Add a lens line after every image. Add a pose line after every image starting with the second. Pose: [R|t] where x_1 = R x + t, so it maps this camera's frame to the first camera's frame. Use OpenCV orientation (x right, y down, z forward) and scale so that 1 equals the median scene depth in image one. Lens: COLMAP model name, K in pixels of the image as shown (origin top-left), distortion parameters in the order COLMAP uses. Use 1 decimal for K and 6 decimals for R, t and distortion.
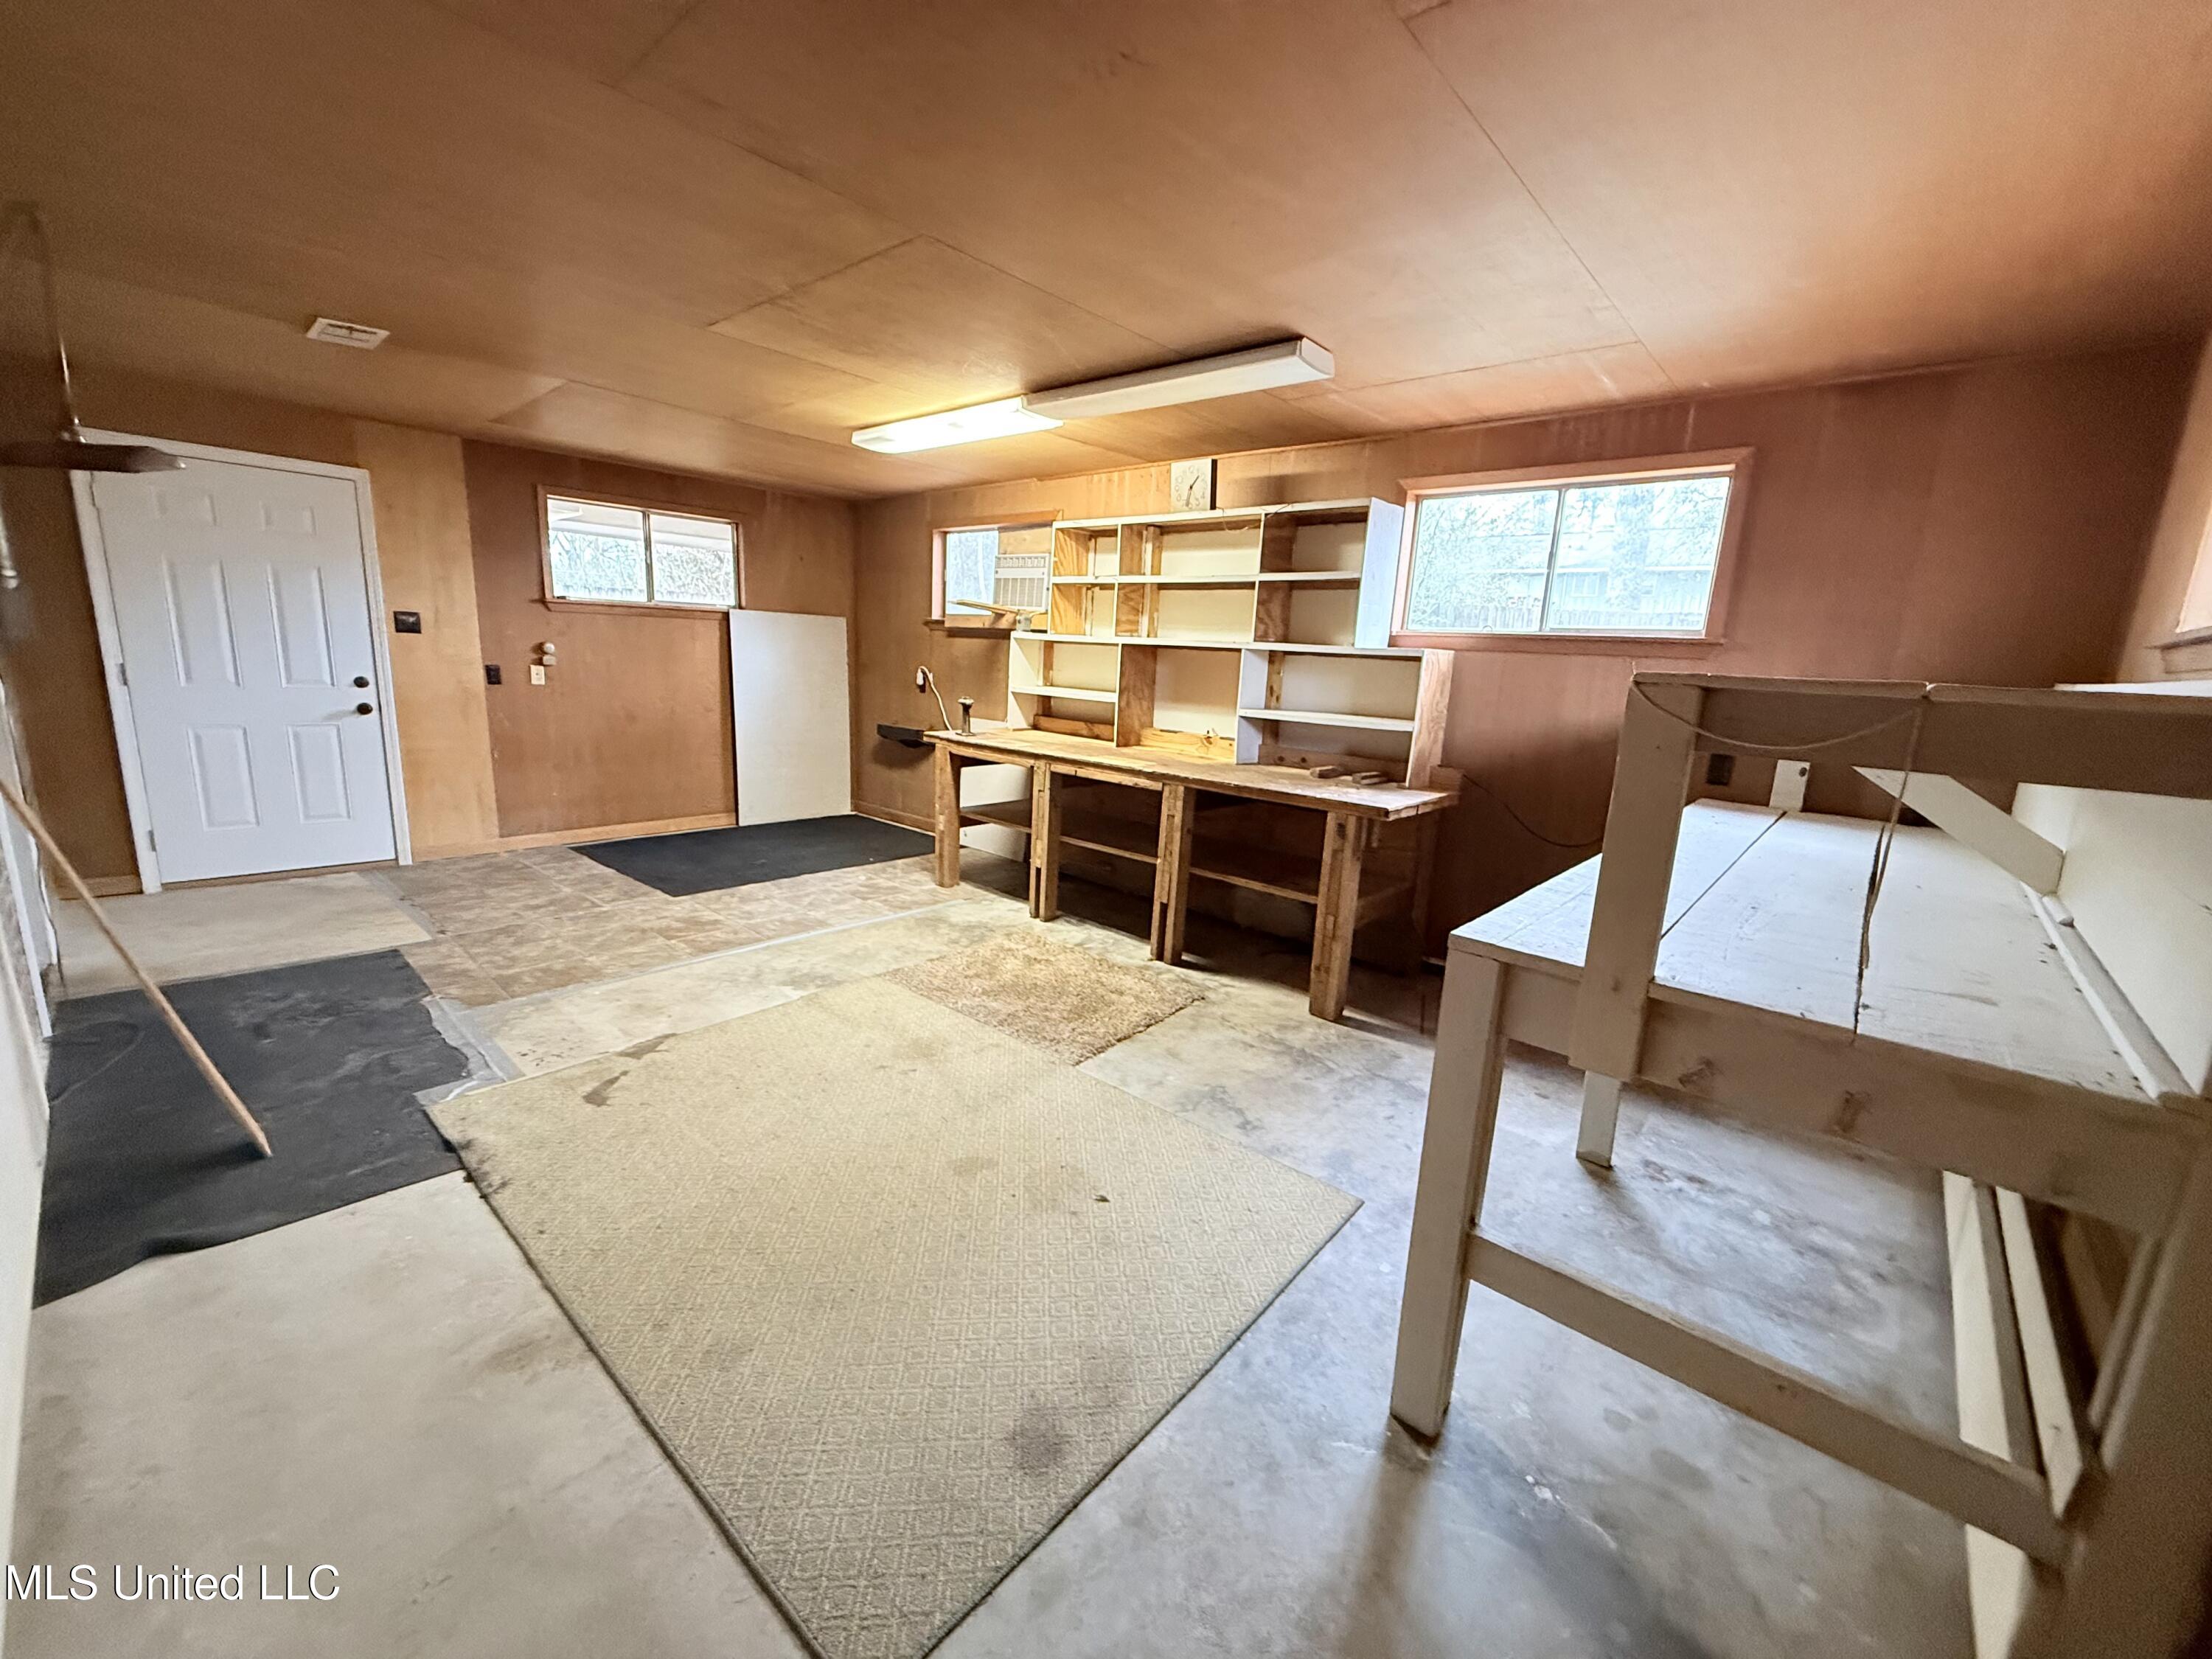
lens RADIAL K [[883.8, 0, 1104.7], [0, 883.8, 827.0], [0, 0, 1]] dist [-0.000113, 0.001027]
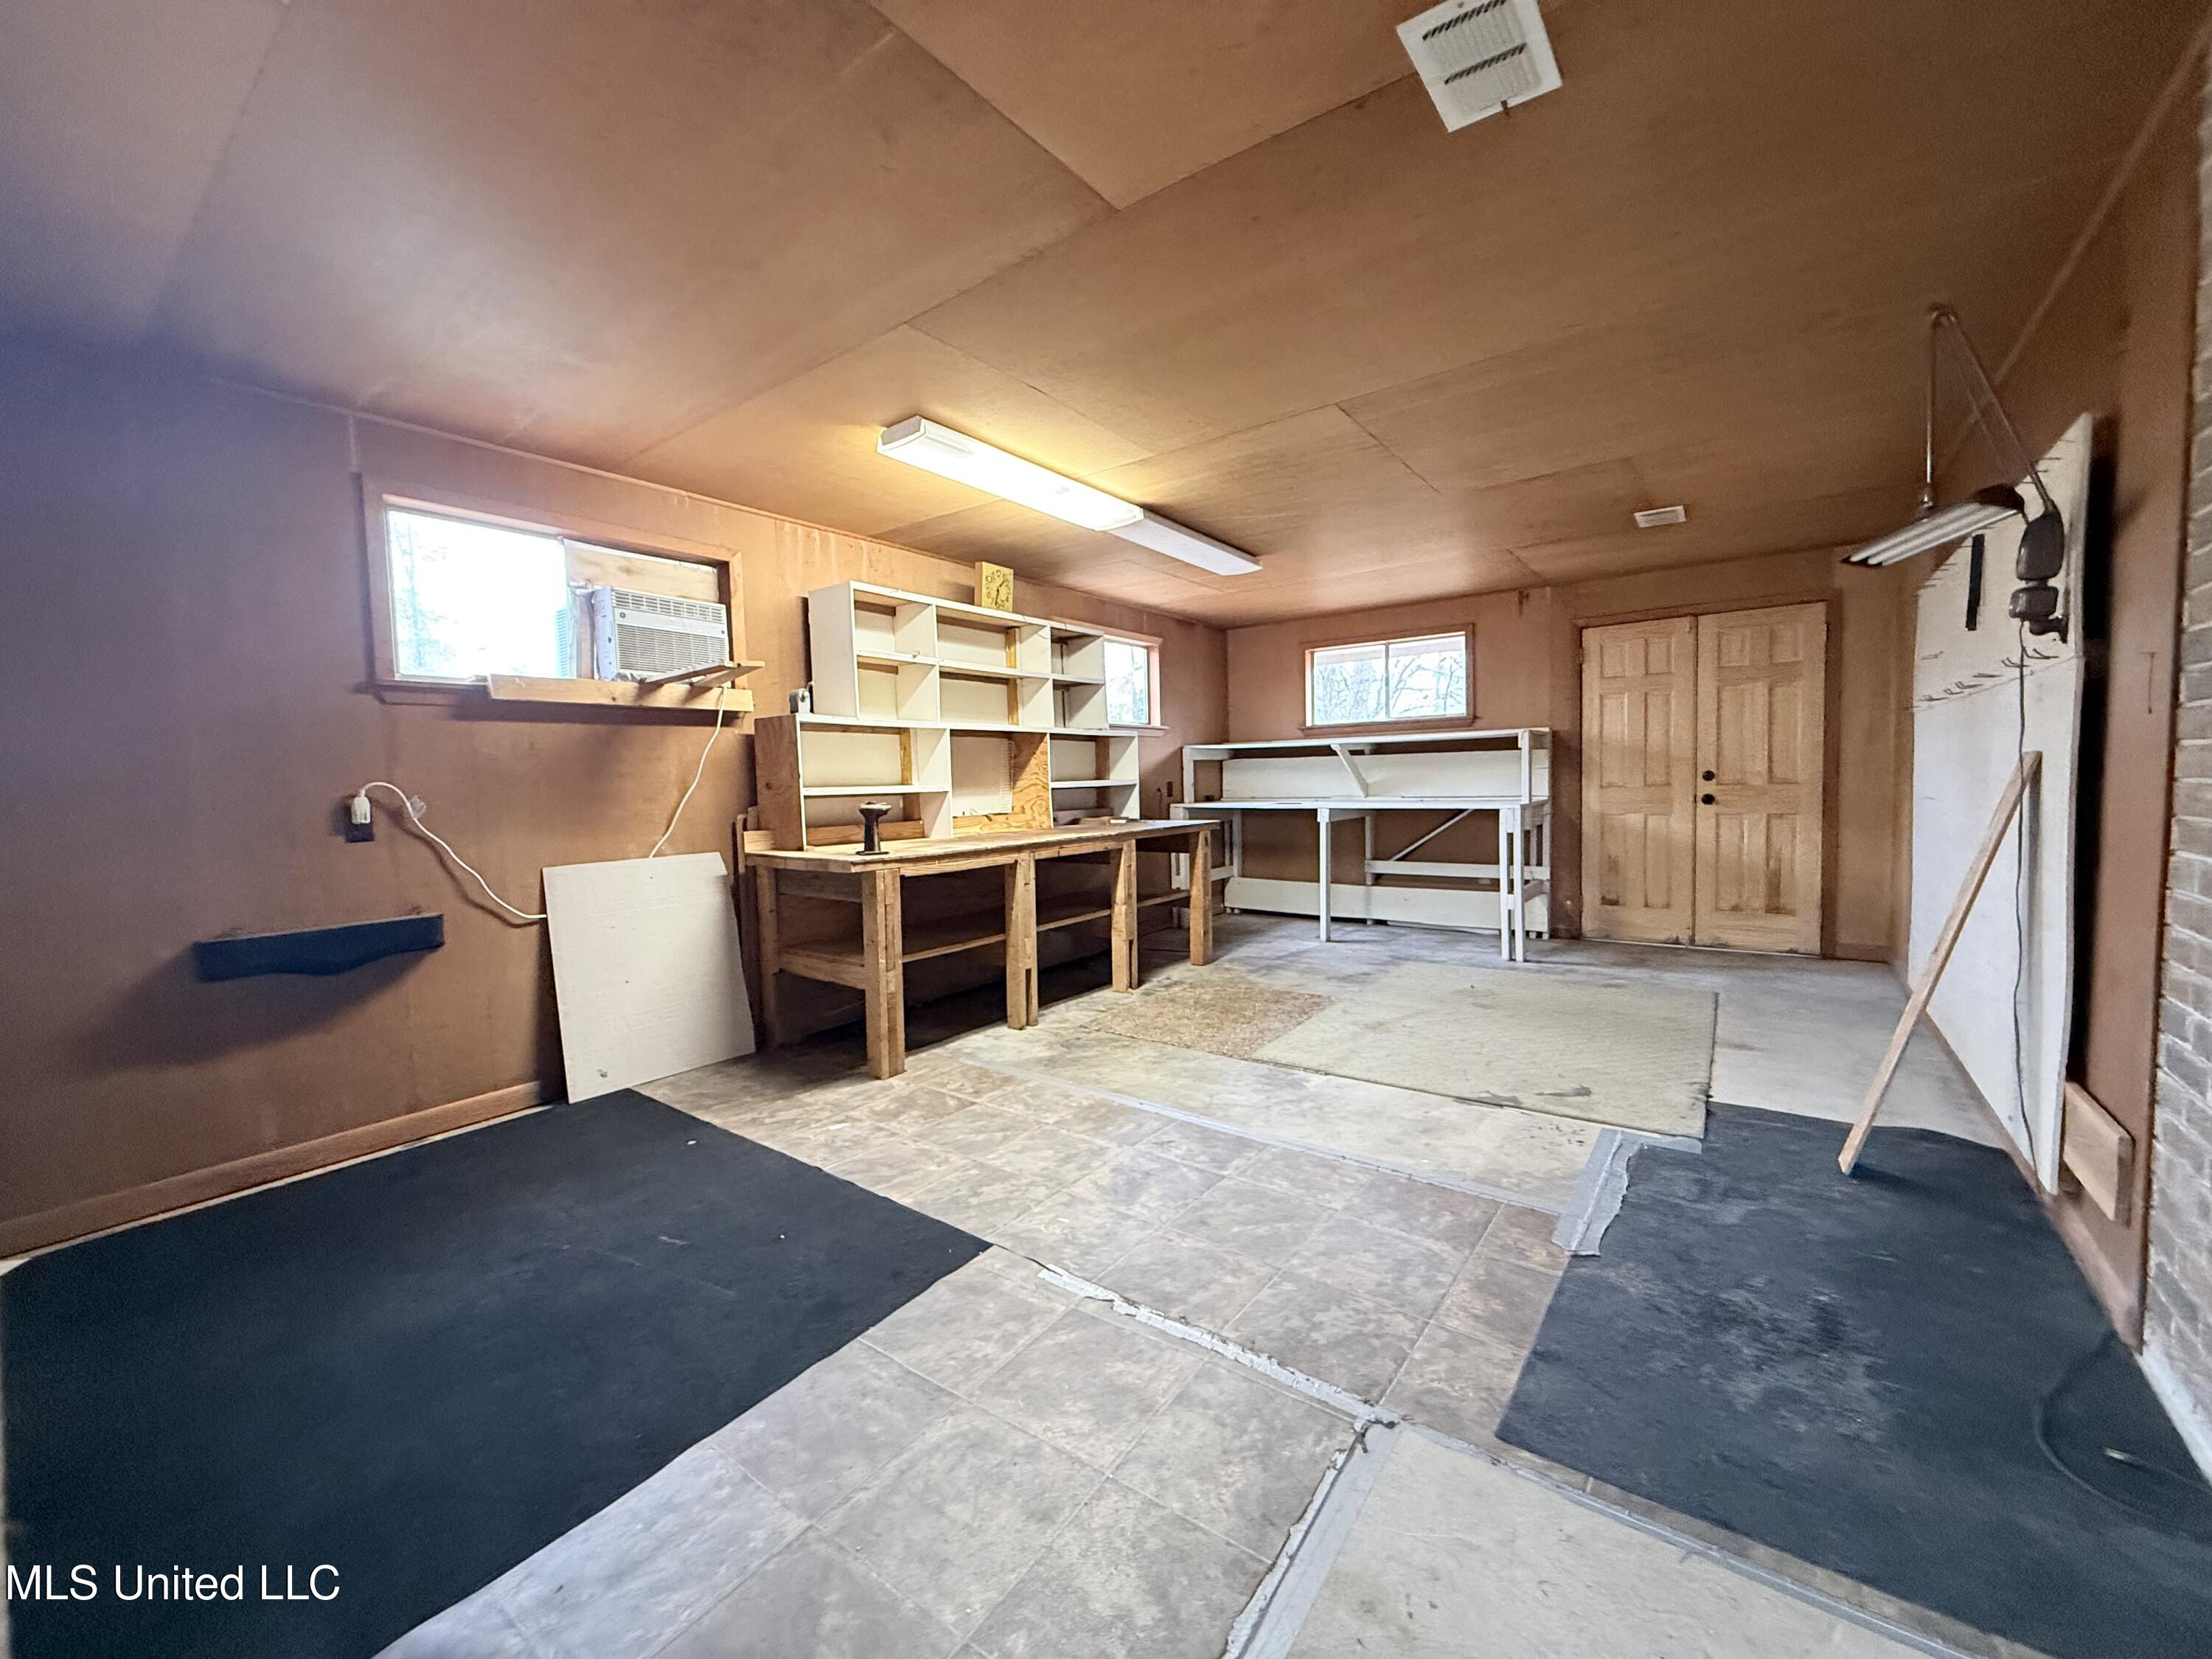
lens RADIAL K [[883.8, 0, 1104.9], [0, 883.8, 825.2], [0, 0, 1]] dist [-0.000113, 0.001027]
pose [[-0.094859, -0.099001, 0.990556, -1.040379], [0.215451, 0.969417, 0.117521, -0.201367], [-0.971896, 0.224564, -0.070628, 1.021645]]
